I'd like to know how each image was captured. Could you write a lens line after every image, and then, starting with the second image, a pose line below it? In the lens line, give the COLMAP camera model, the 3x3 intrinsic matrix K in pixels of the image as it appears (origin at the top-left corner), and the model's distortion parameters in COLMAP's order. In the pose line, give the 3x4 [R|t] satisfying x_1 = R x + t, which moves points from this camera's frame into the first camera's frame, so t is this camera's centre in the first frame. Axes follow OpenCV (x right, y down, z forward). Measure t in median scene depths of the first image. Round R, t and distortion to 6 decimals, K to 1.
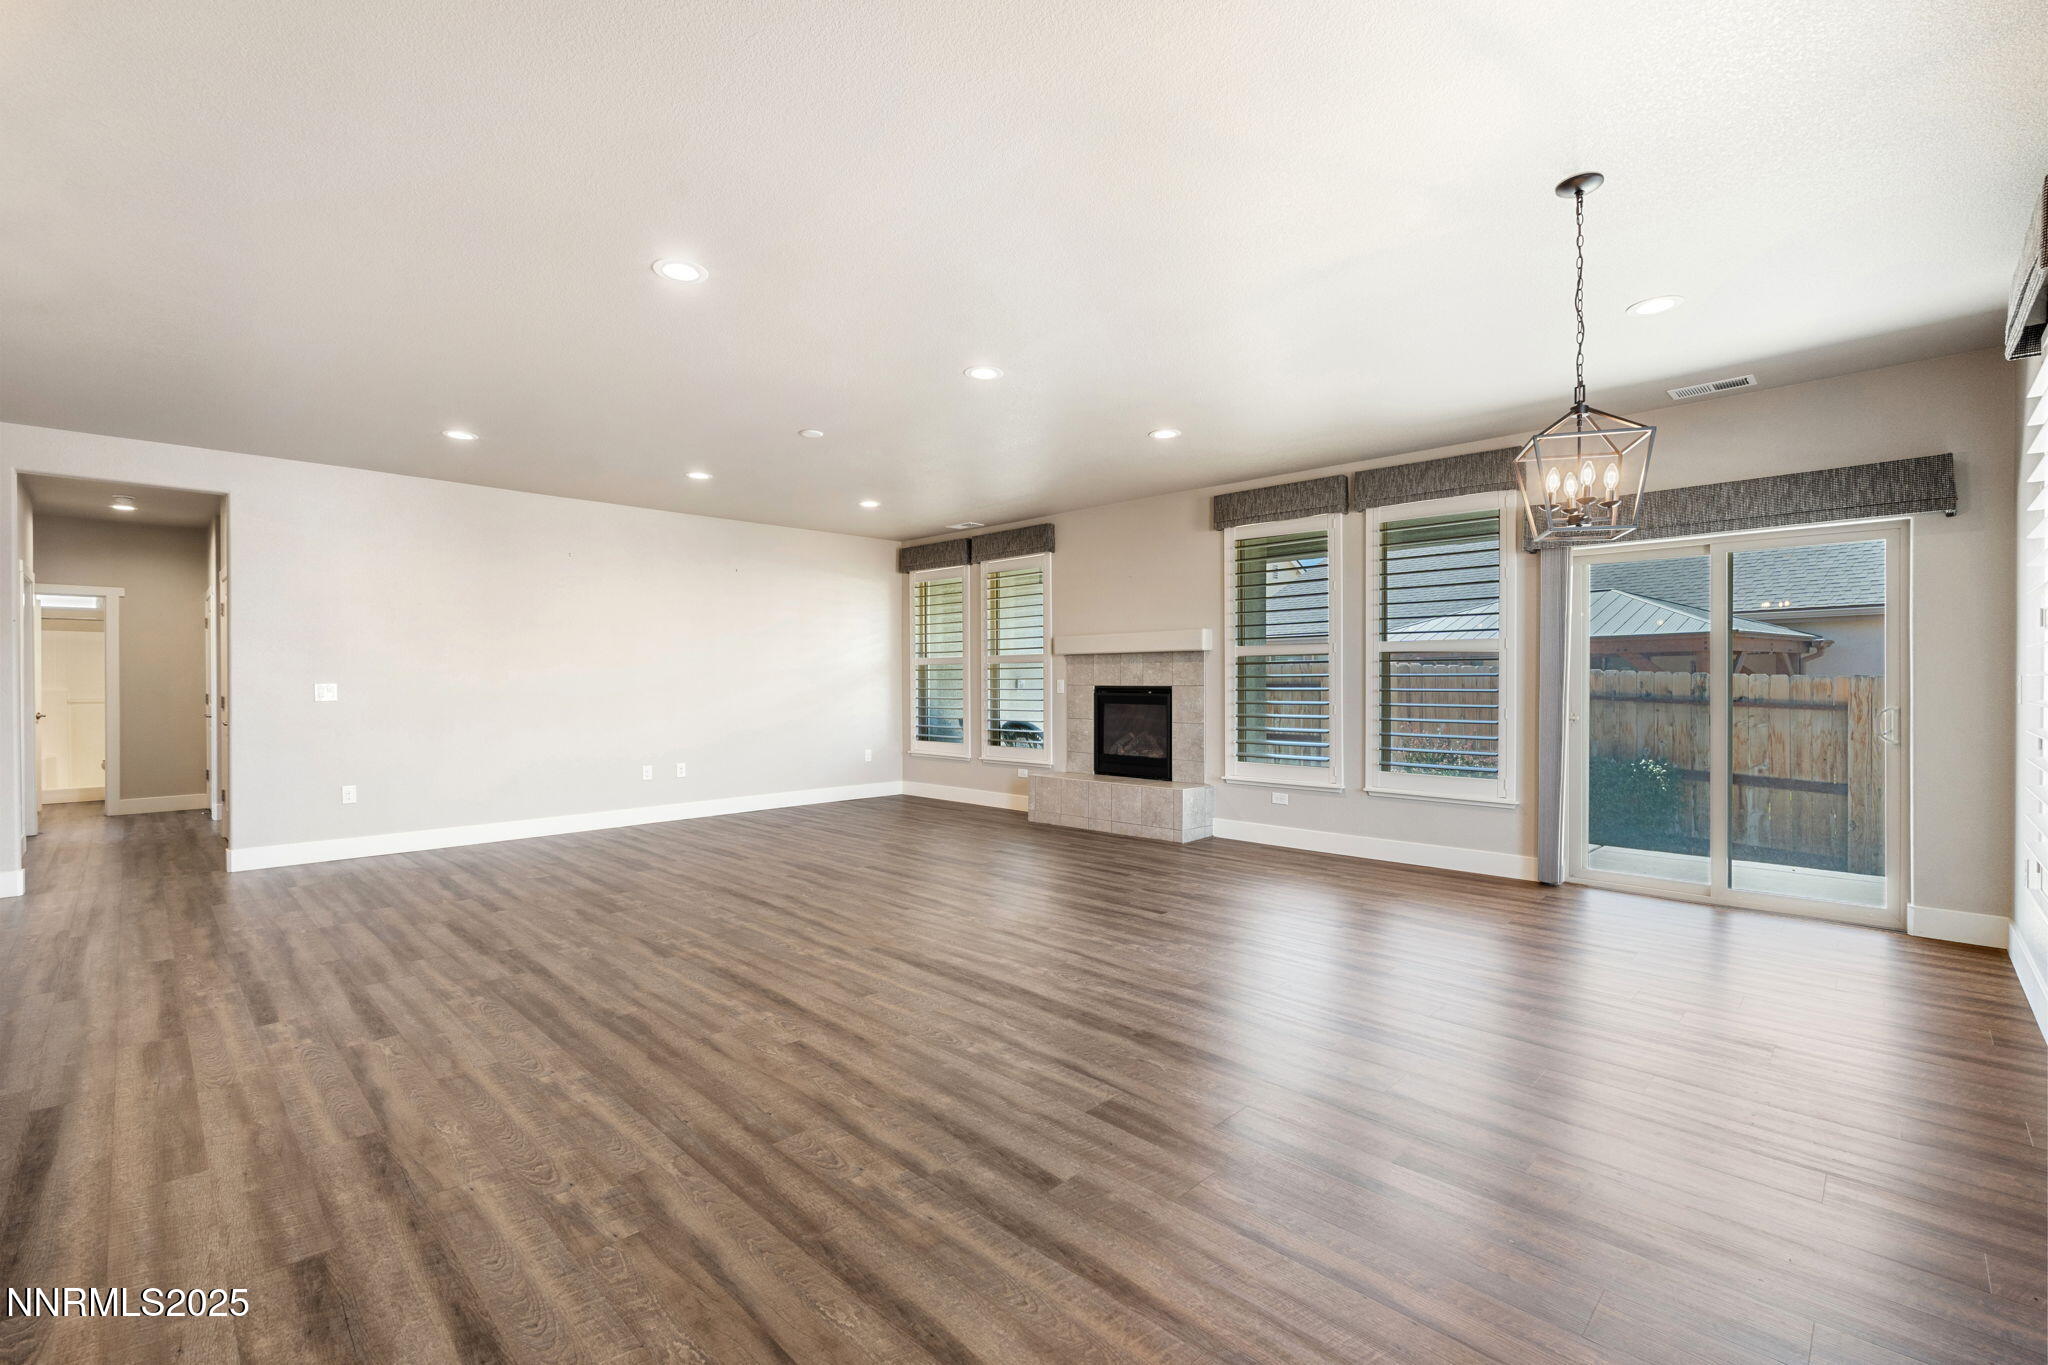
lens RADIAL K [[893.4, 0, 1020.1], [0, 893.4, 681.3], [0, 0, 1]] dist [-0.003405, -0.000091]
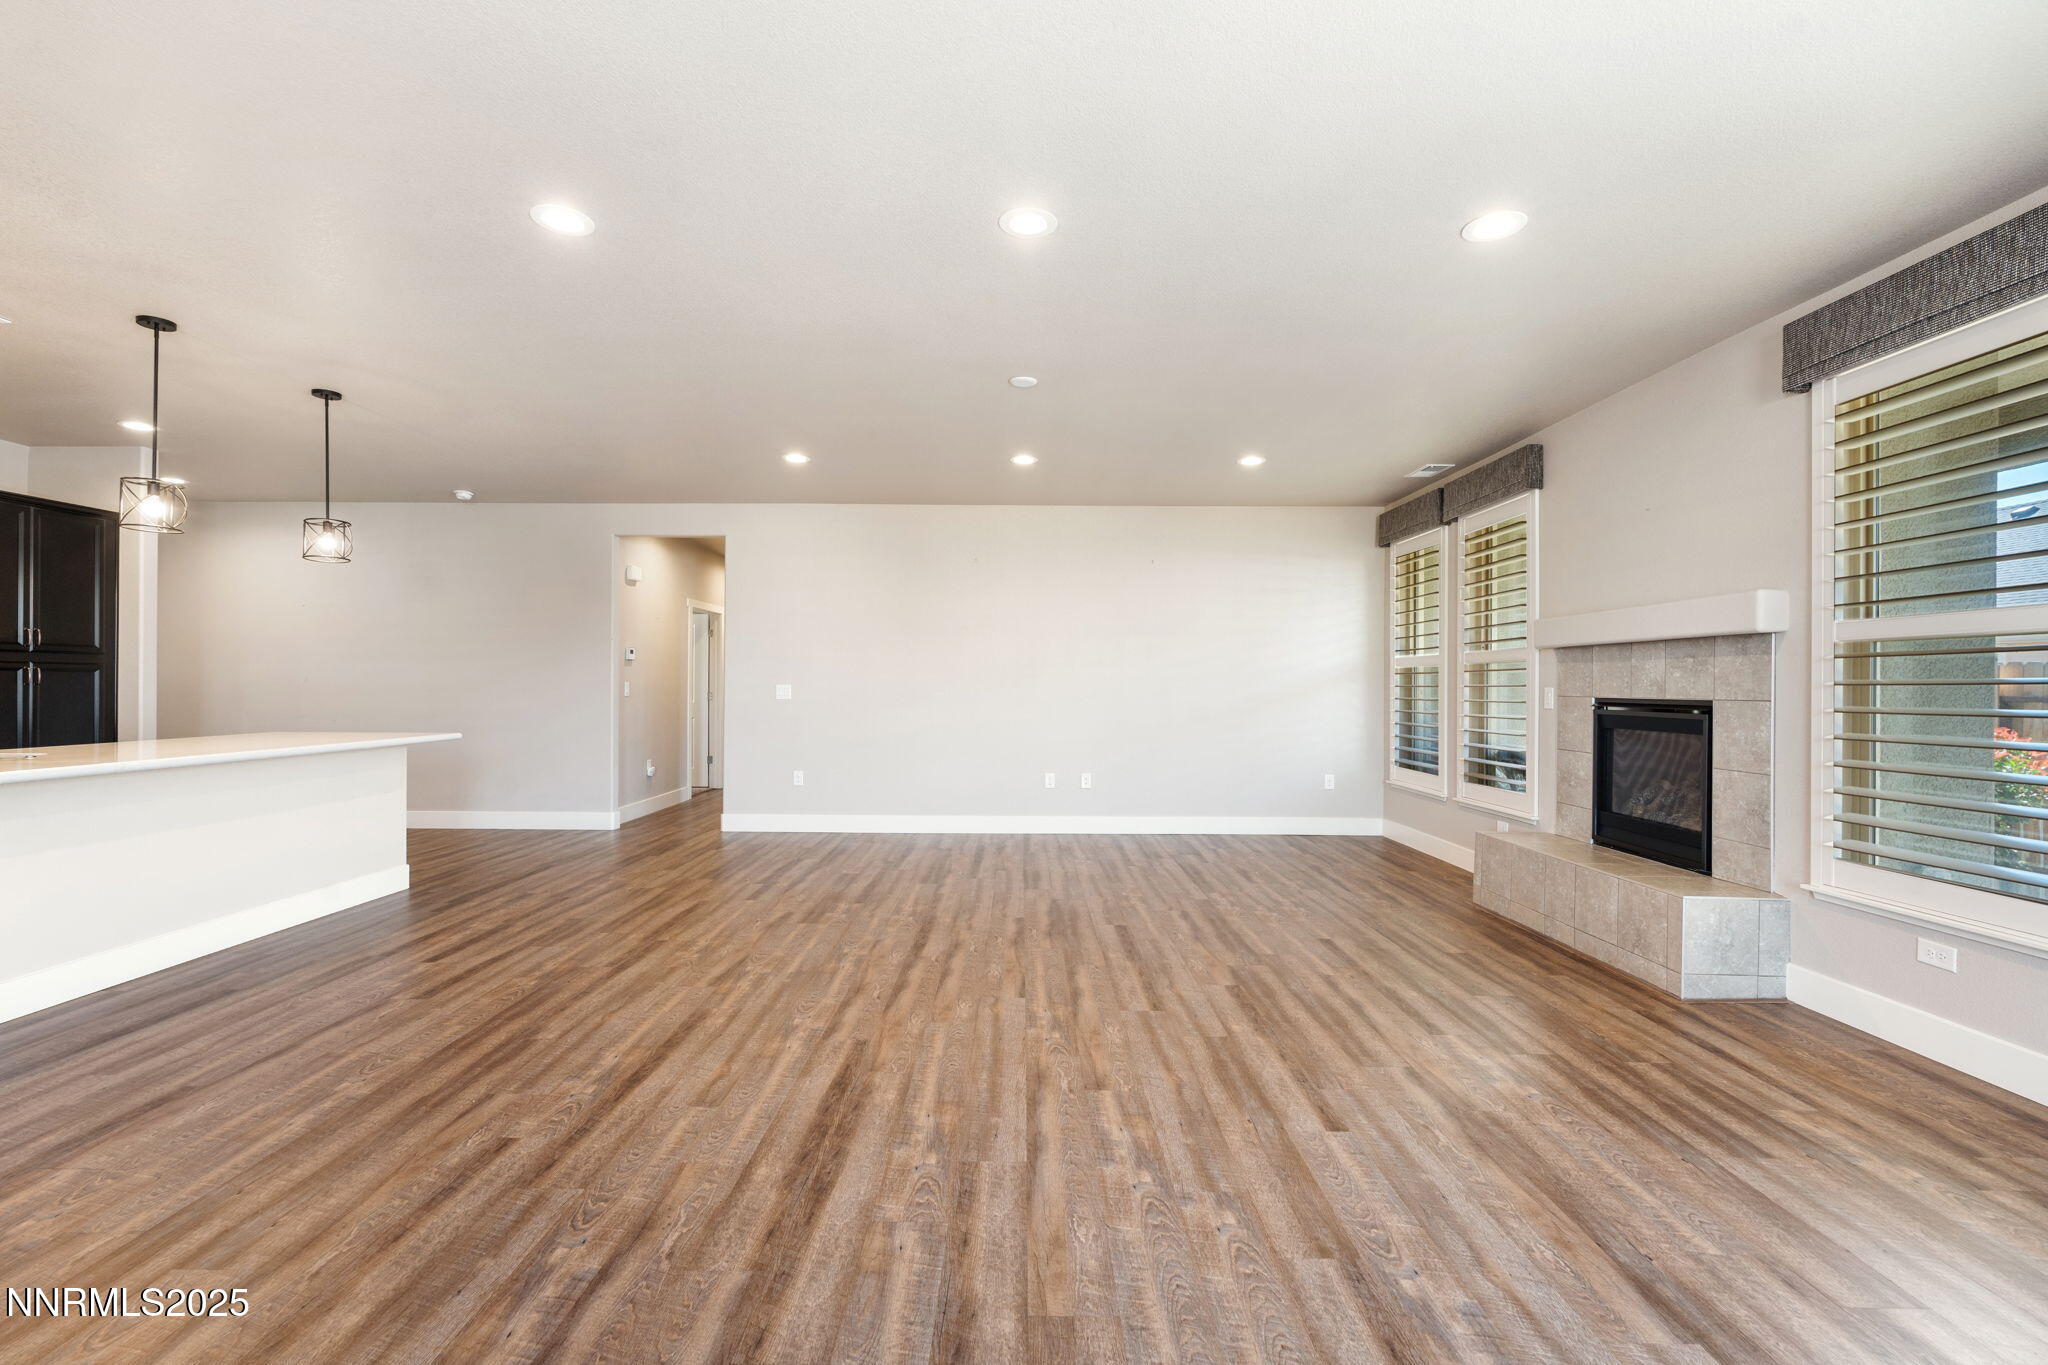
lens RADIAL K [[893.4, 0, 1015.5], [0, 893.4, 682.8], [0, 0, 1]] dist [-0.003405, -0.000091]
pose [[0.699511, 0.004618, -0.714607, 0.351987], [-0.009314, 0.999953, -0.002656, -0.000017], [0.714562, 0.008514, 0.699521, 0.434679]]
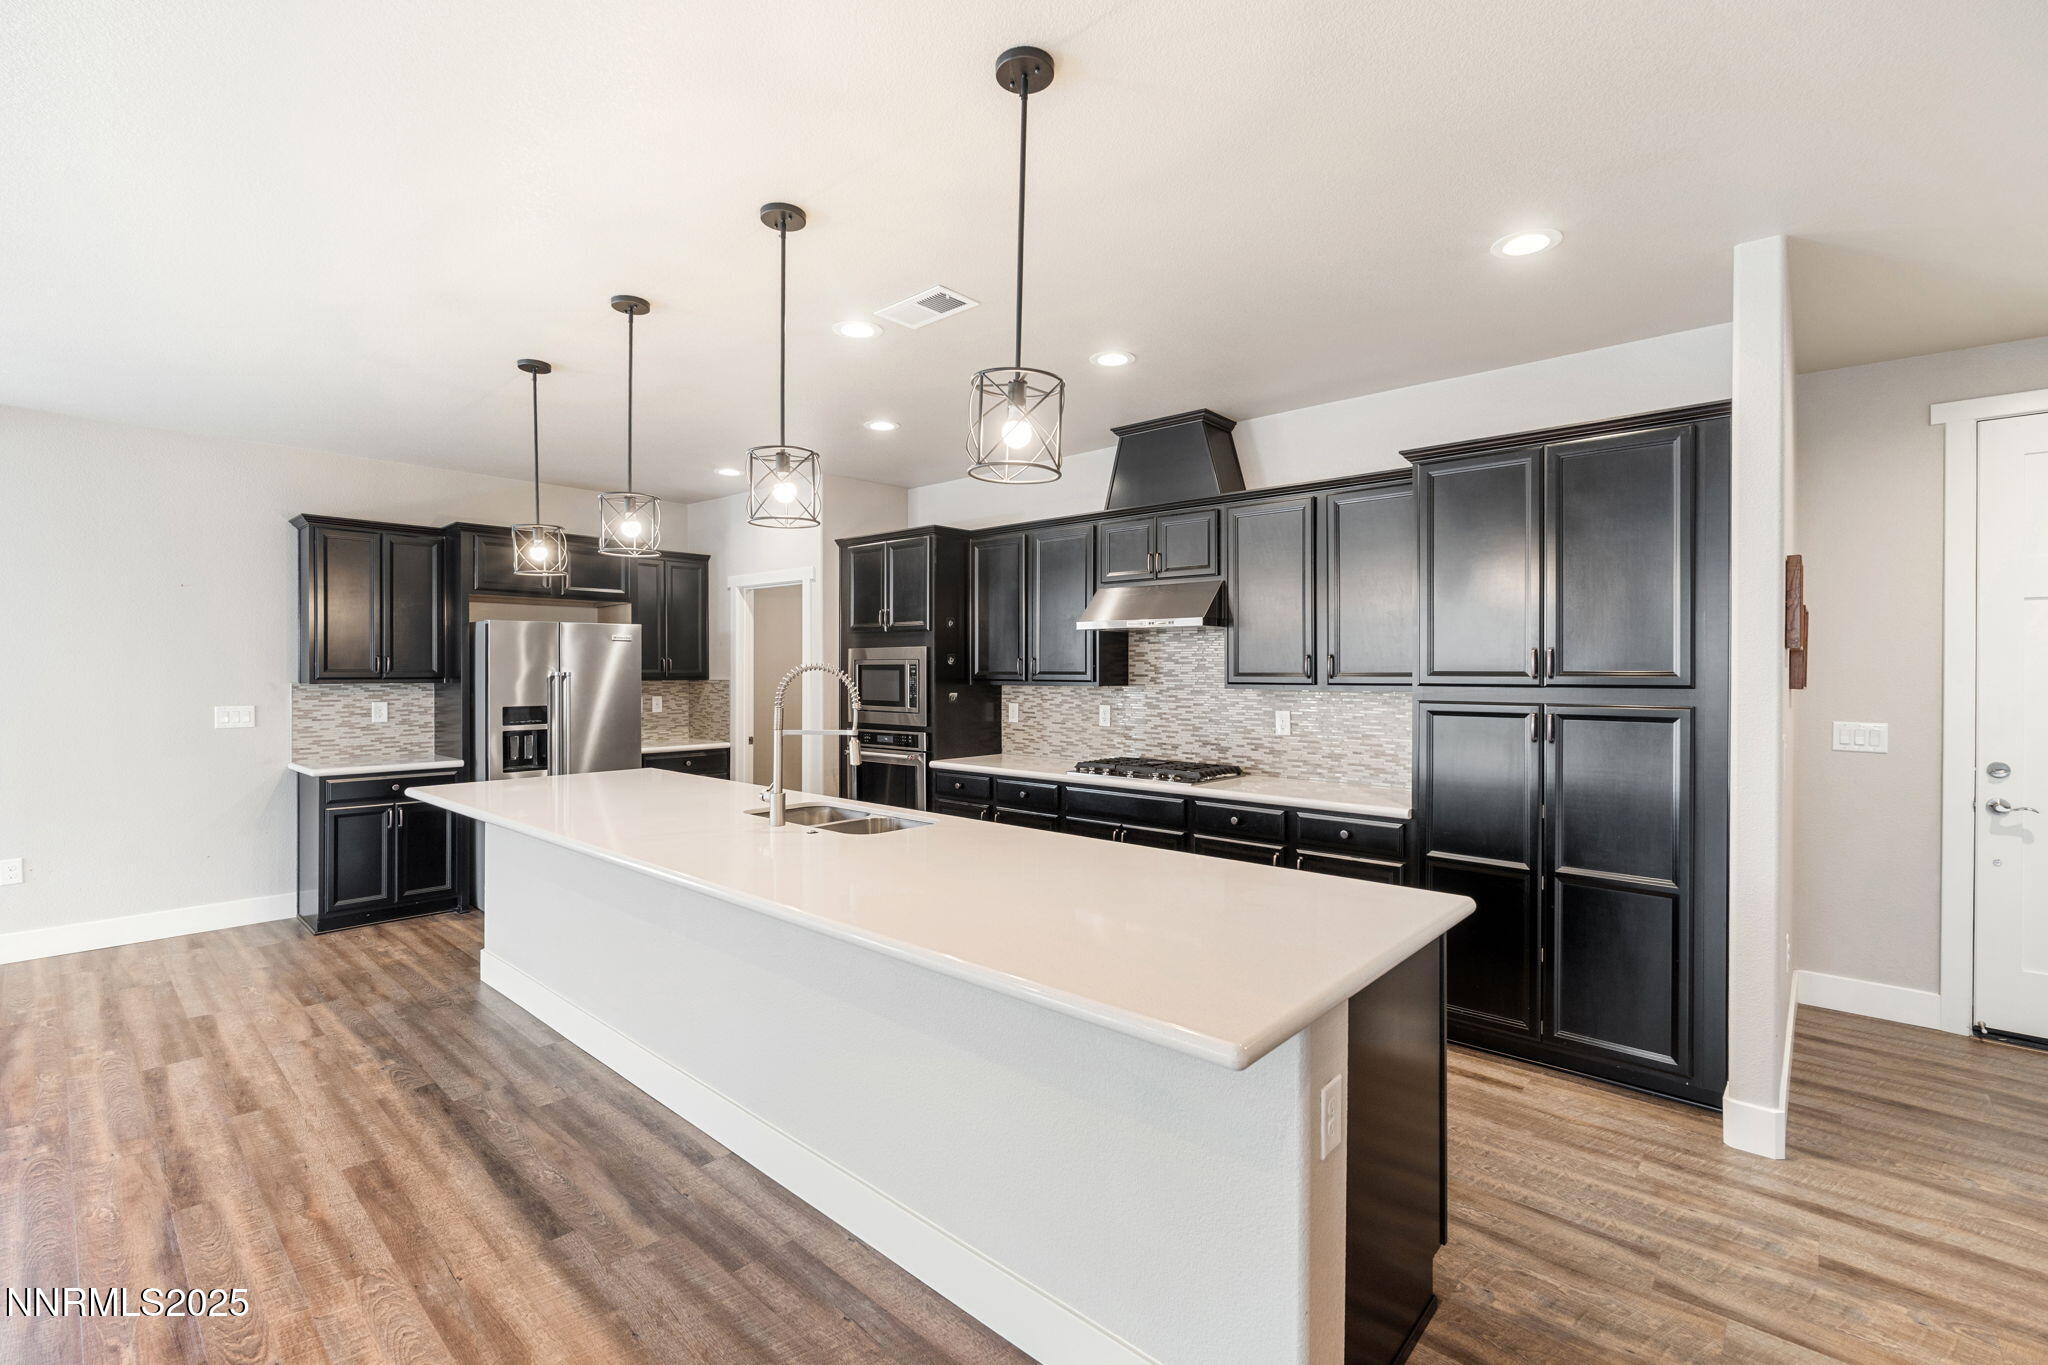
lens RADIAL K [[893.4, 0, 1012.9], [0, 893.4, 673.7], [0, 0, 1]] dist [-0.003405, -0.000091]
pose [[-0.999105, 0.001515, -0.042282, -0.731176], [0.001262, 0.999981, 0.006003, -0.040100], [0.042290, 0.005944, -0.999088, 0.921062]]
